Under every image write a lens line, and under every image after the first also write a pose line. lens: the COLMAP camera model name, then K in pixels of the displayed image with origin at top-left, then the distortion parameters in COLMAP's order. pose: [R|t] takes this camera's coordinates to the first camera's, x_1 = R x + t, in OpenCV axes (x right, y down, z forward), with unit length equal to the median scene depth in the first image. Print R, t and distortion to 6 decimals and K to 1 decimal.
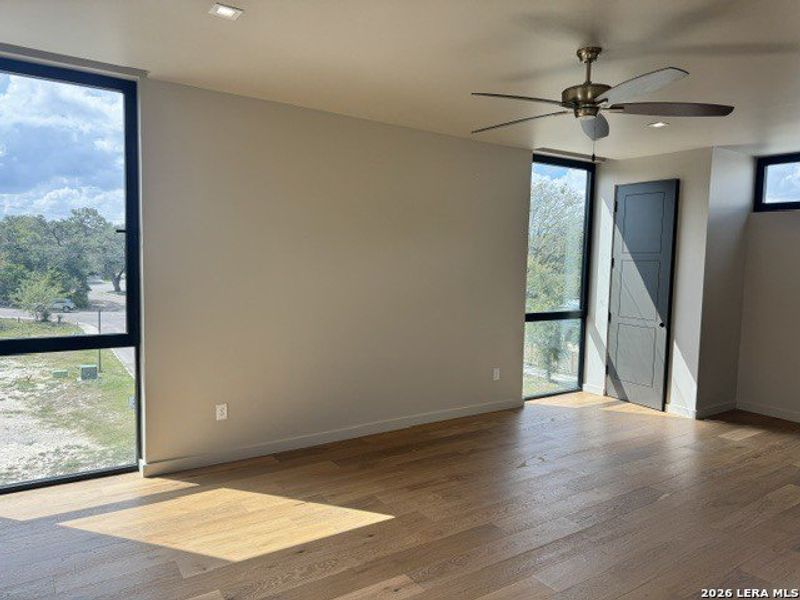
lens RADIAL K [[572.9, 0, 397.6], [0, 572.9, 304.2], [0, 0, 1]] dist [0.001637, -0.002351]
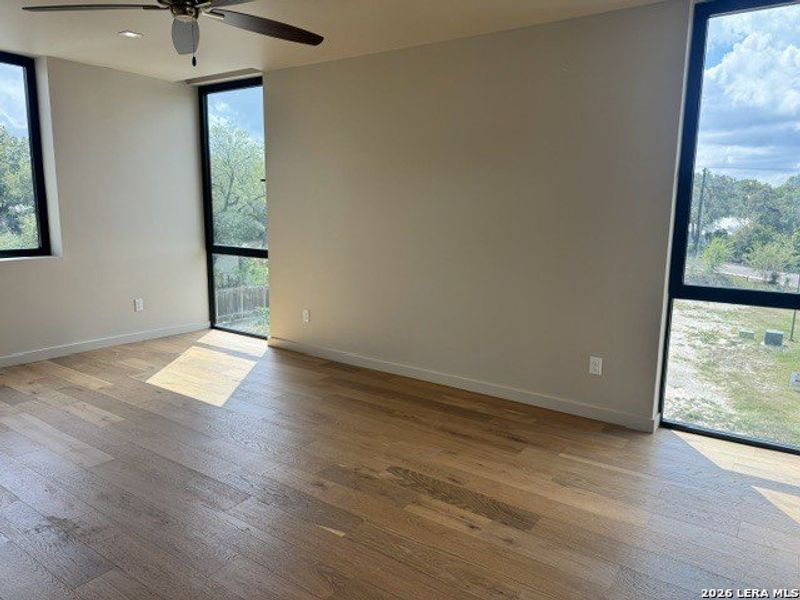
lens RADIAL K [[566.3, 0, 400.0], [0, 566.3, 289.1], [0, 0, 1]] dist [0.005547, 0.001916]
pose [[0.364092, 0.126437, -0.922741, 0.151378], [-0.088645, 0.990949, 0.100806, -0.003547], [0.927135, 0.045094, 0.372005, 0.112591]]
